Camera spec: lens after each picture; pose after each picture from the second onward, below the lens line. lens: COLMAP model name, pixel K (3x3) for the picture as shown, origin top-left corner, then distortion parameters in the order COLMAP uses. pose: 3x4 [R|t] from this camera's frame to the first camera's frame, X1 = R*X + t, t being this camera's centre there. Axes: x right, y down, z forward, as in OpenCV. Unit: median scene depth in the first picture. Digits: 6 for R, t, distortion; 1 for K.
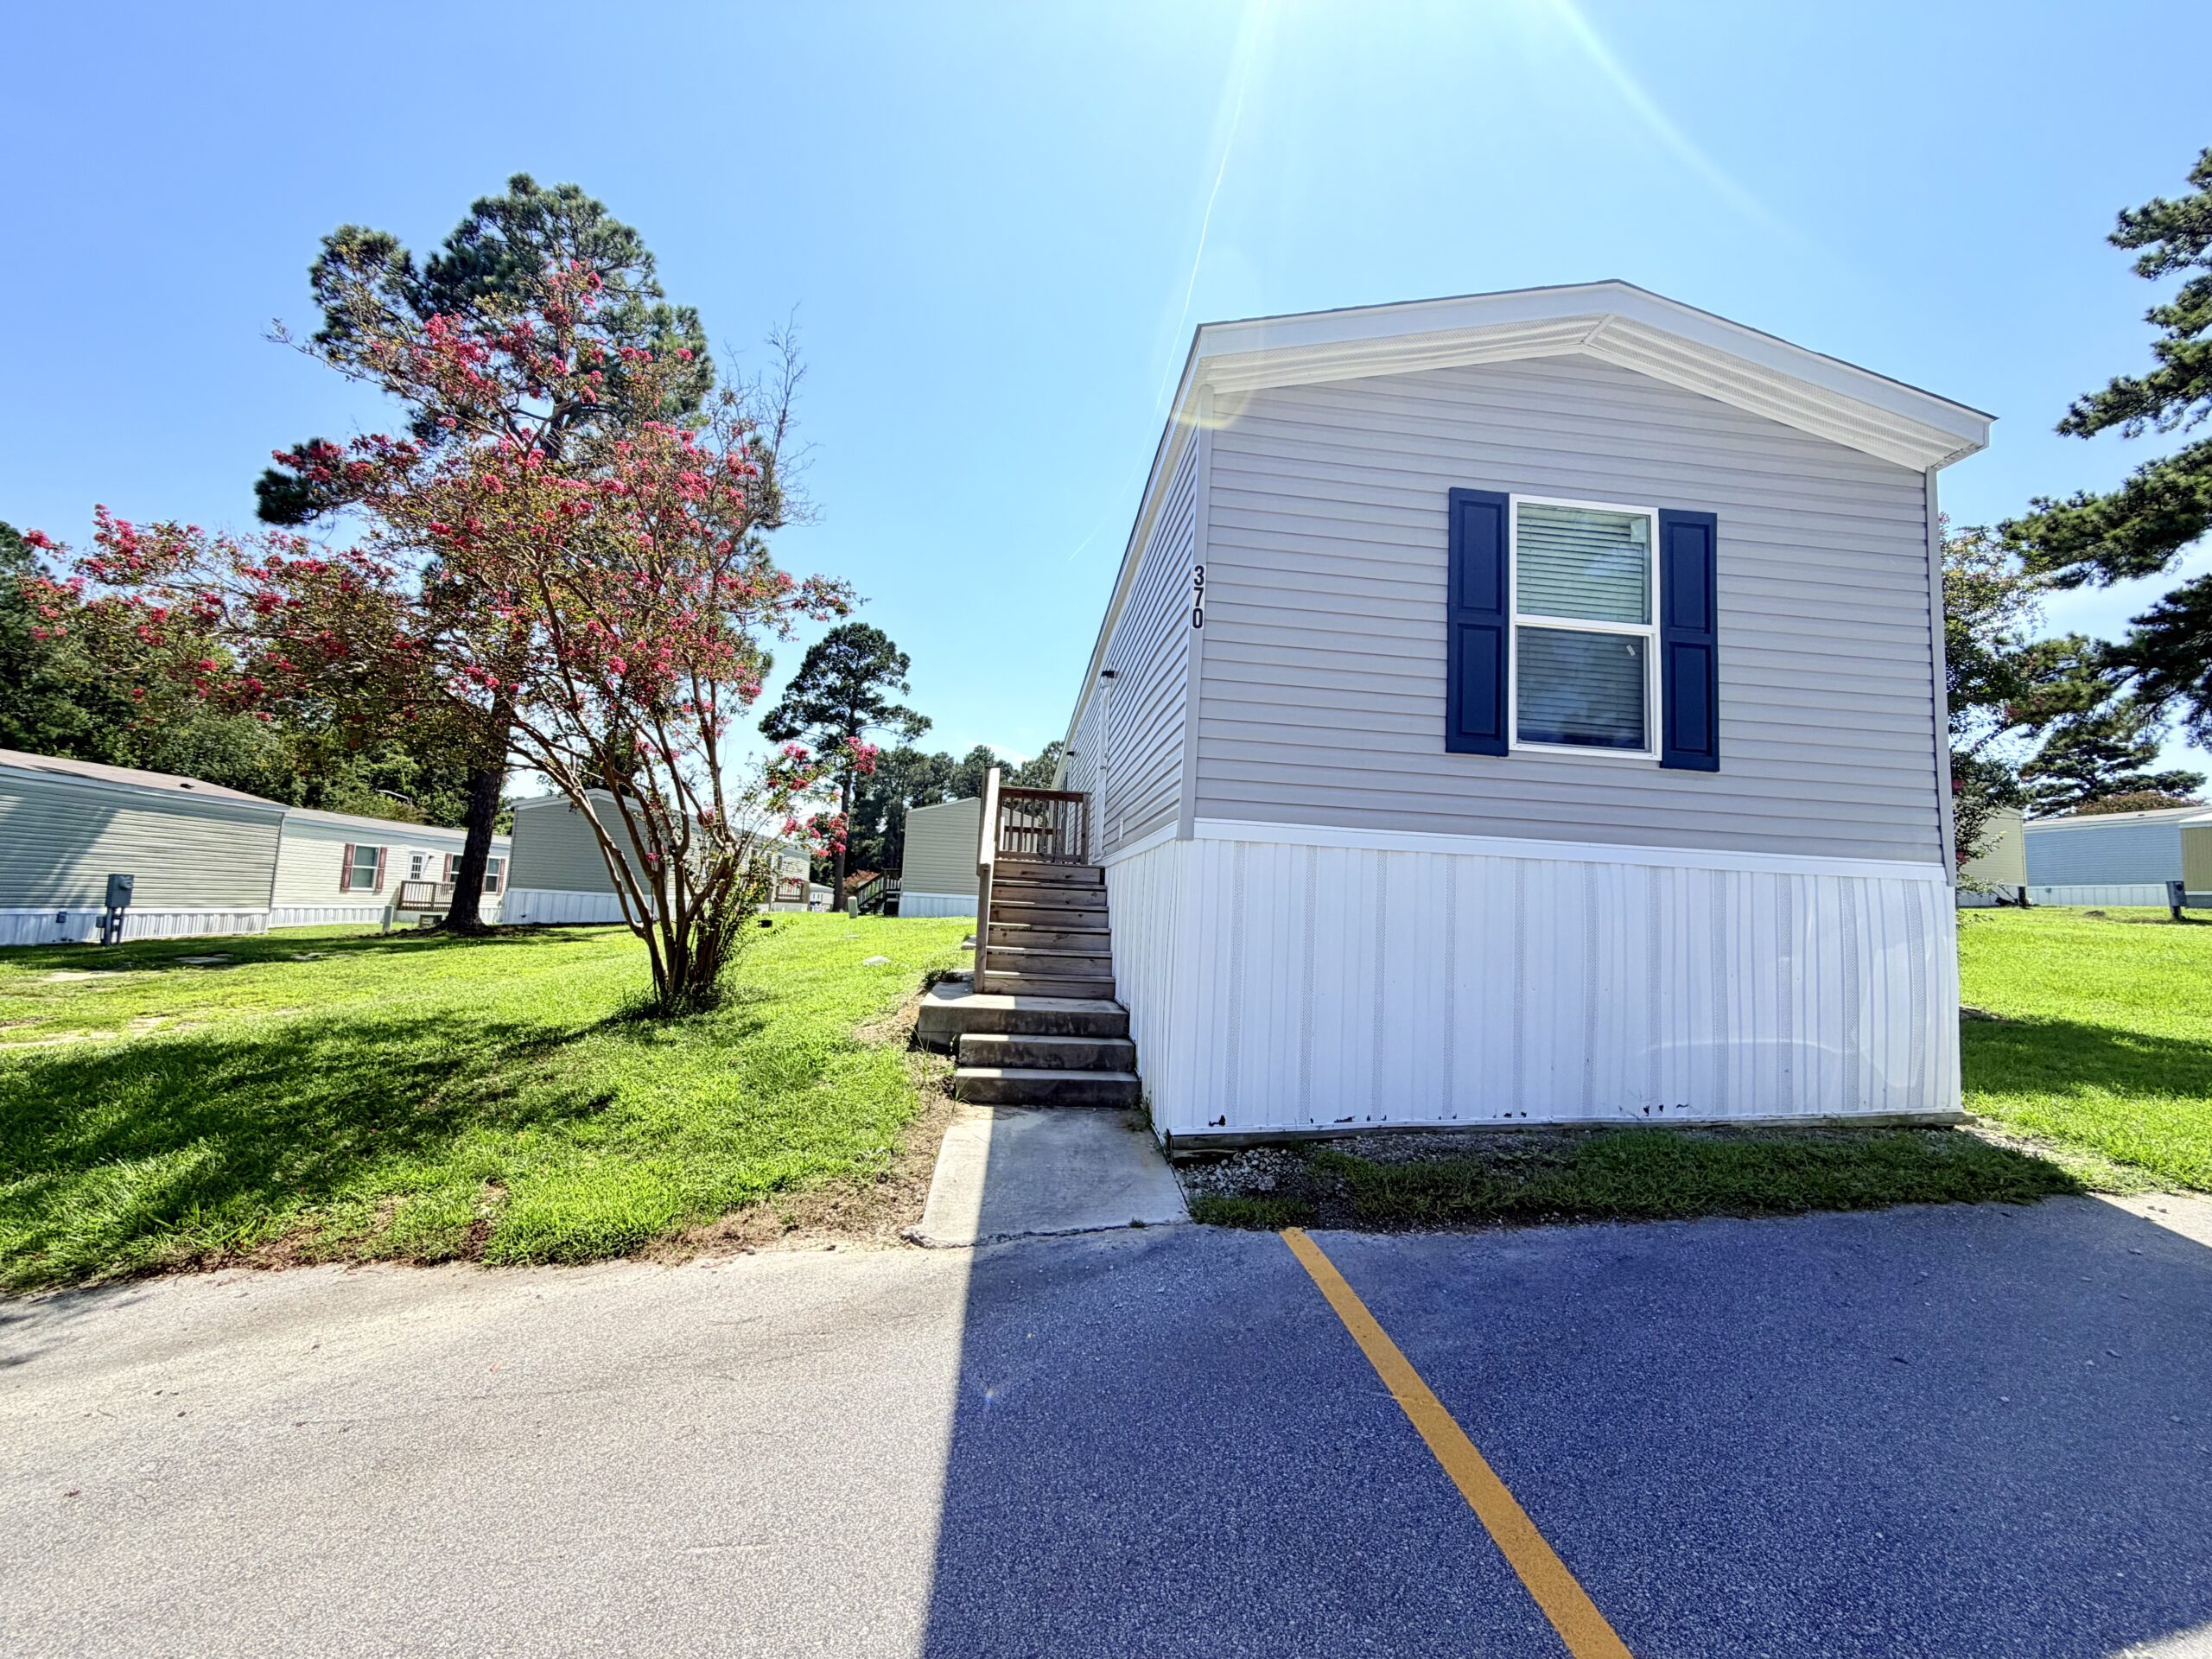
lens RADIAL K [[887.6, 0, 1108.4], [0, 887.6, 826.8], [0, 0, 1]] dist [0.000430, -0.000409]
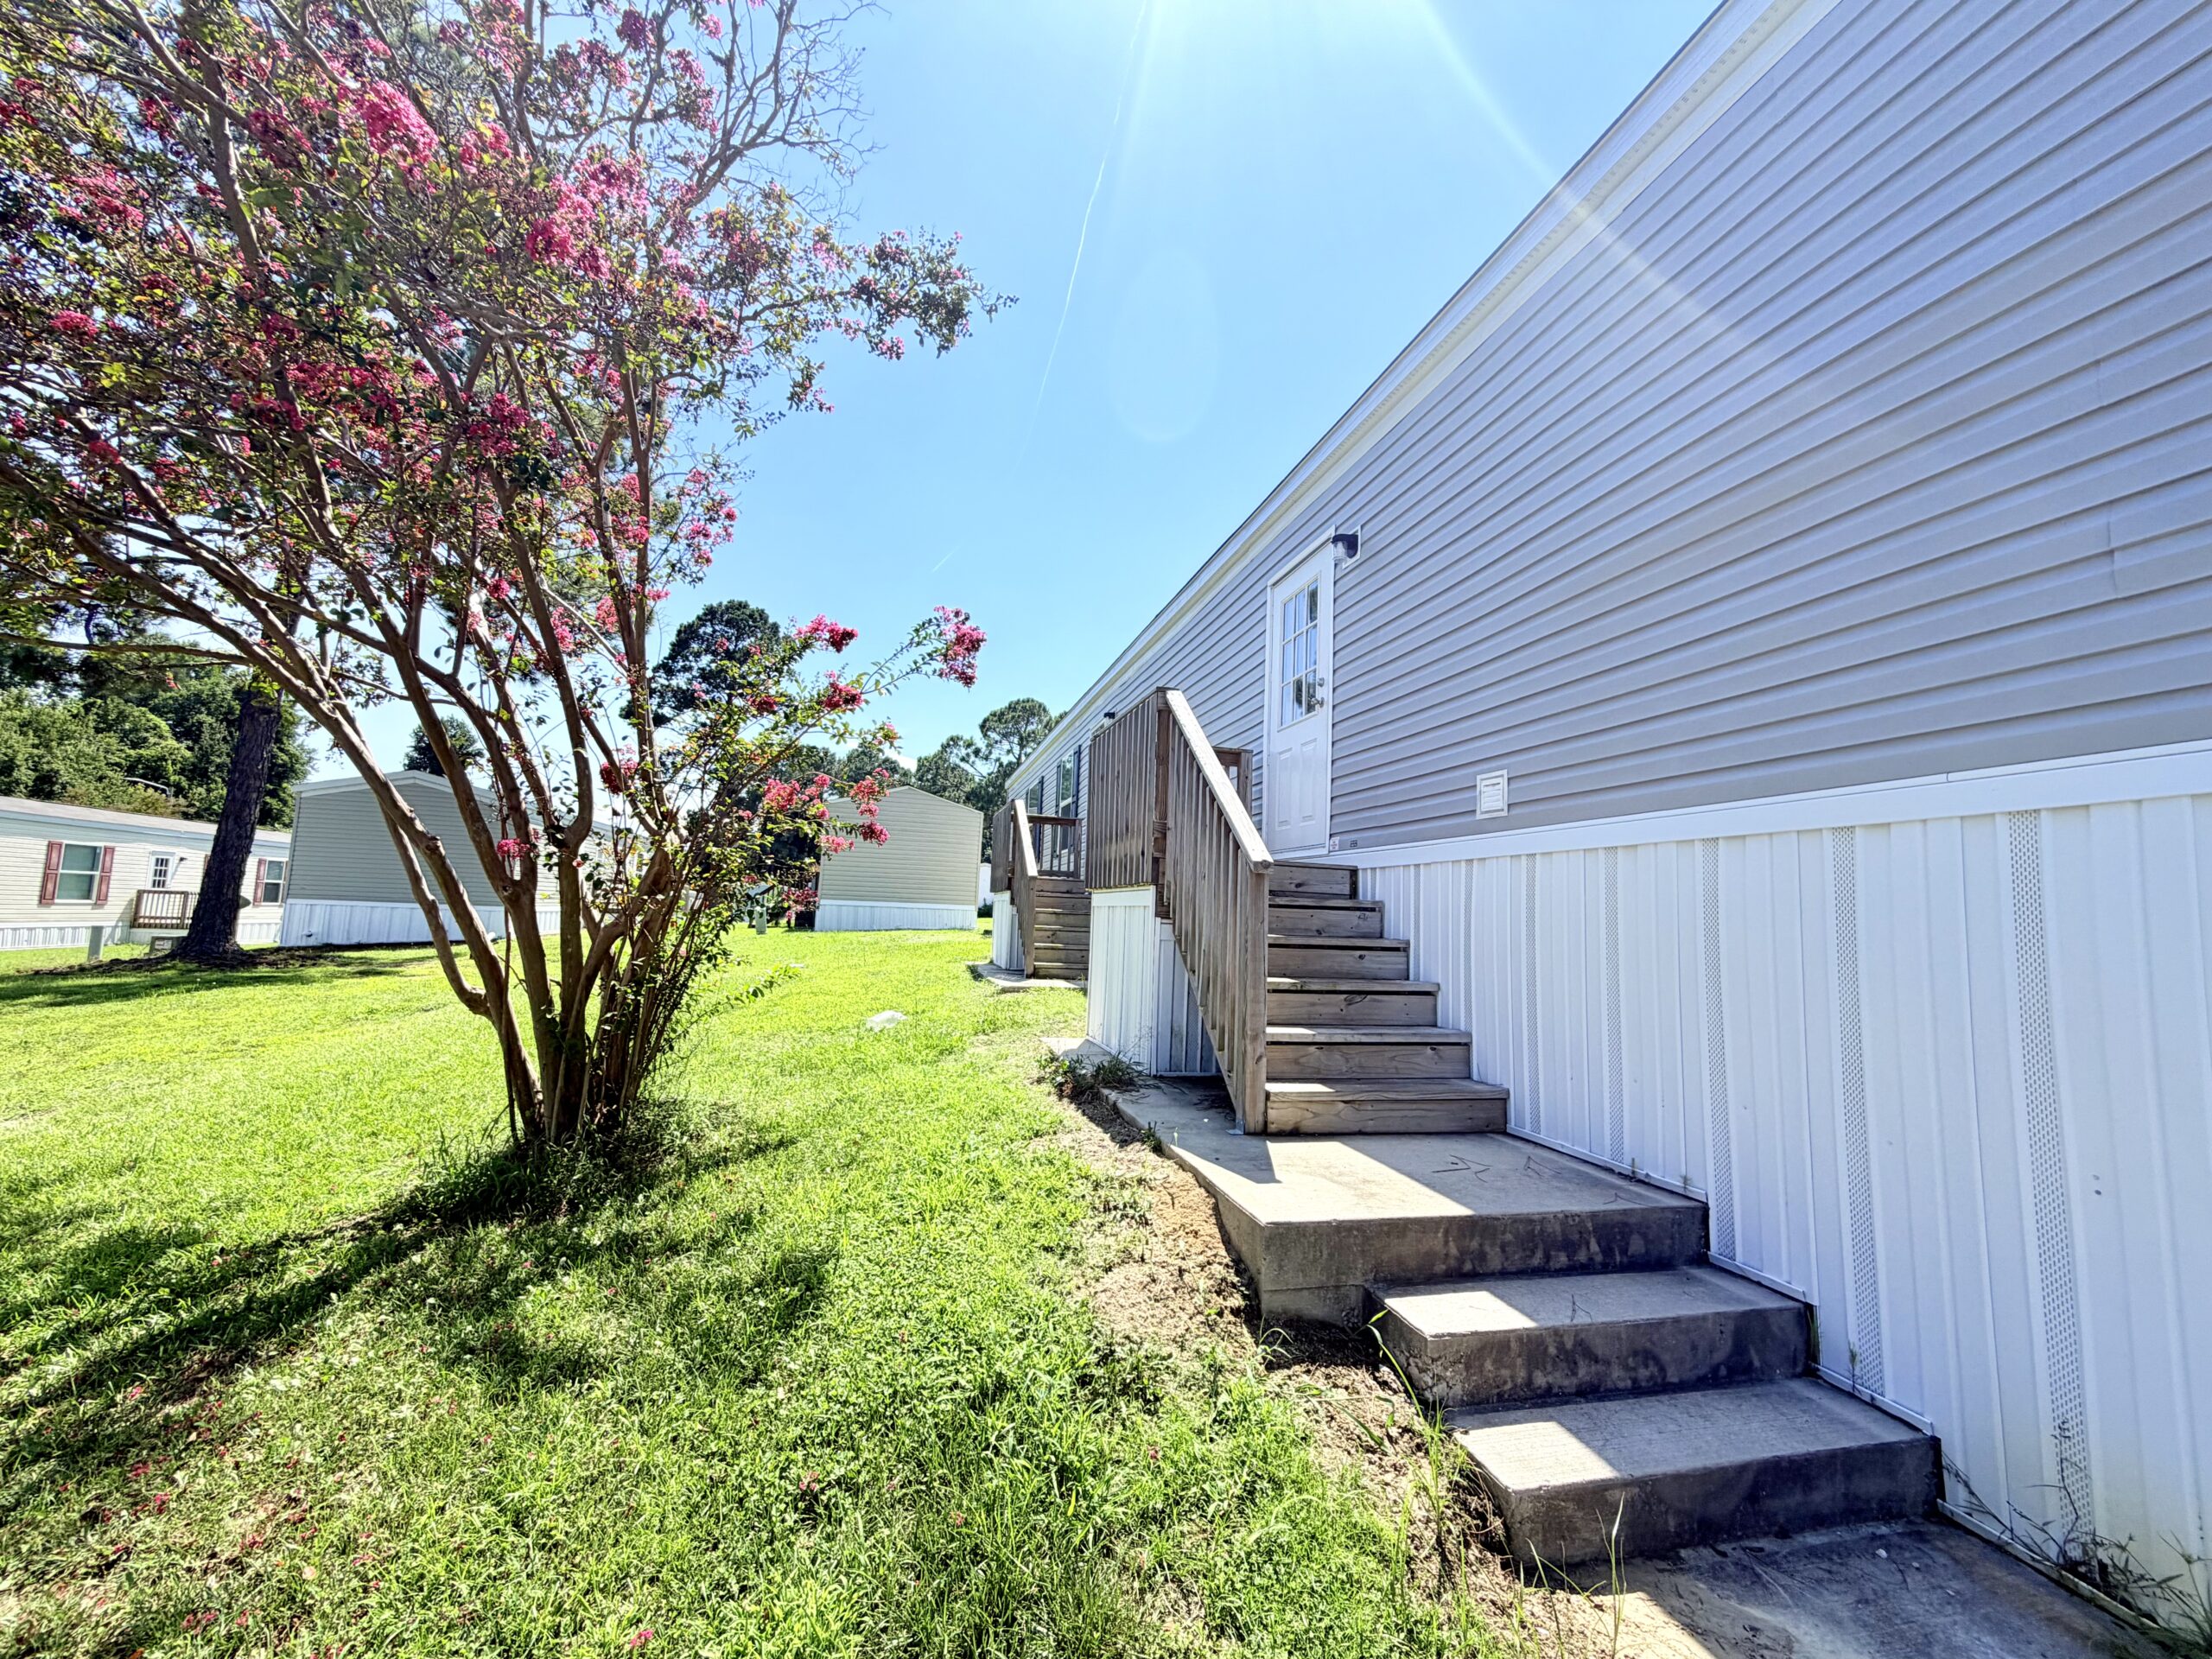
lens RADIAL K [[887.6, 0, 1107.6], [0, 887.6, 827.3], [0, 0, 1]] dist [0.000430, -0.000409]
pose [[0.990923, 0.002951, 0.134395, -0.028843], [-0.002722, 0.999995, -0.001889, 0.002457], [-0.134400, 0.001507, 0.990926, 0.053961]]
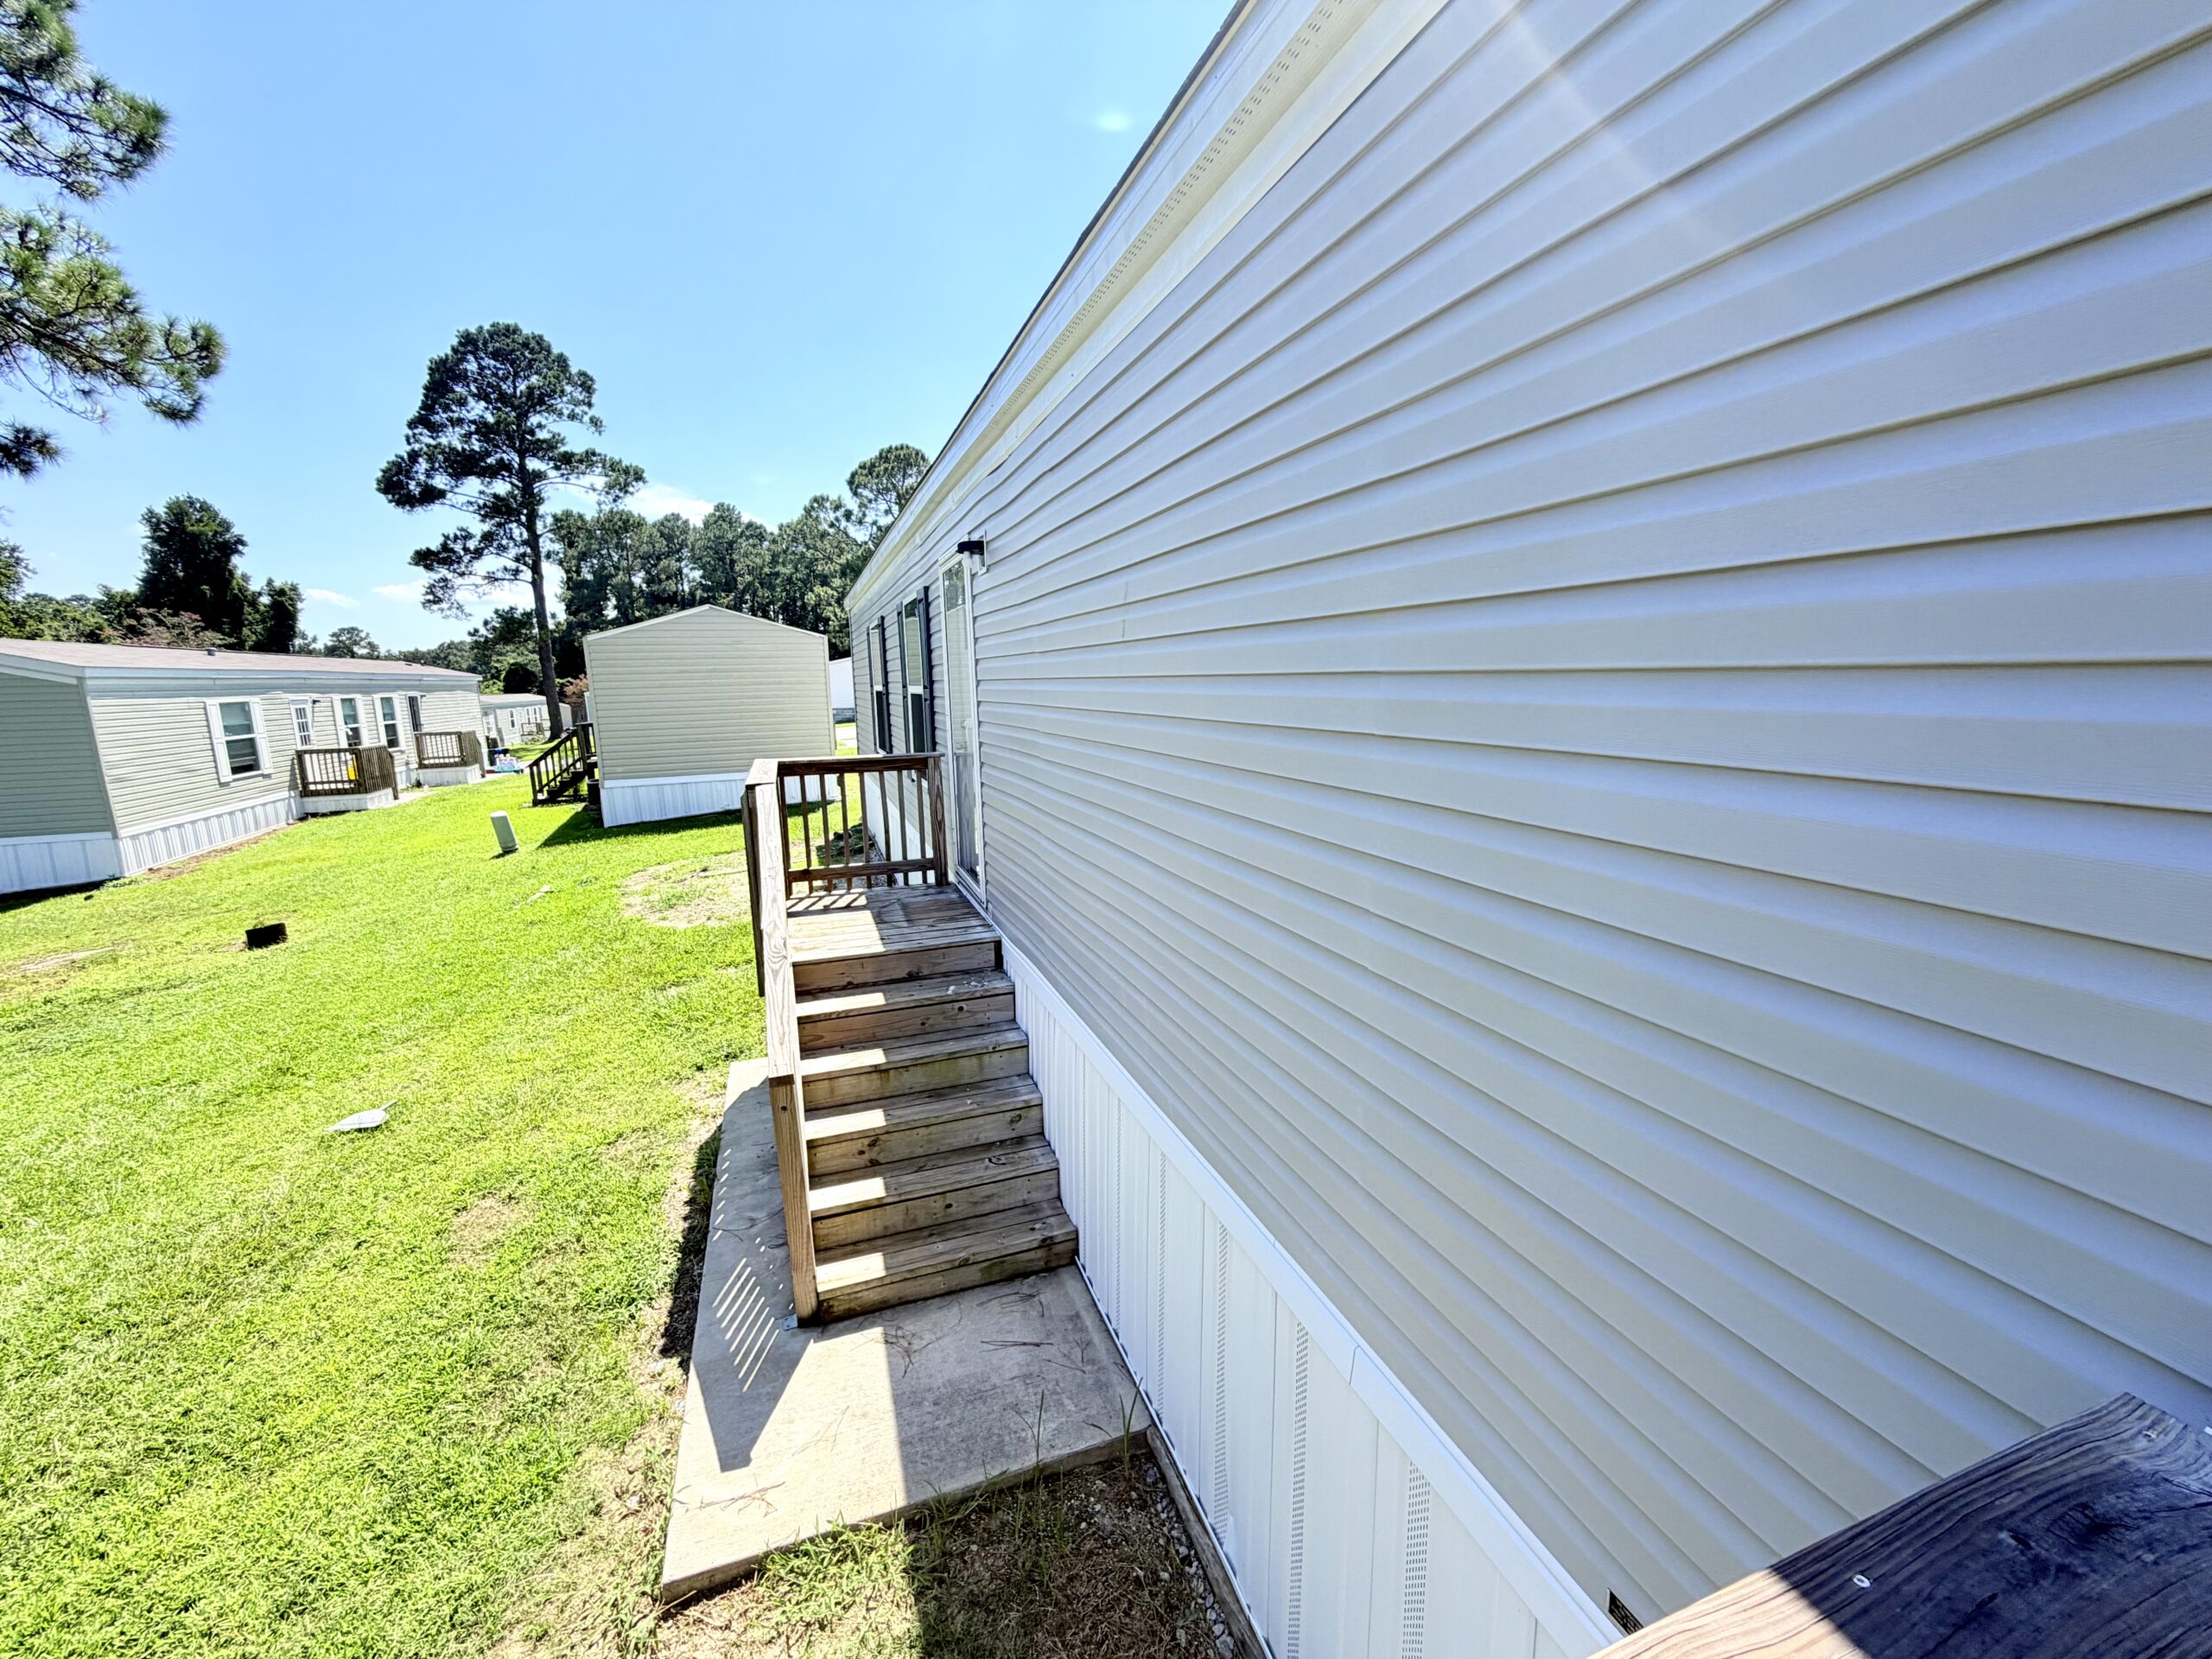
lens RADIAL K [[887.6, 0, 1111.6], [0, 887.6, 834.6], [0, 0, 1]] dist [0.000430, -0.000409]
pose [[0.969346, -0.112062, 0.218657, -0.015440], [0.048687, 0.959893, 0.276107, -0.013257], [-0.240829, -0.256997, 0.935924, 0.132194]]
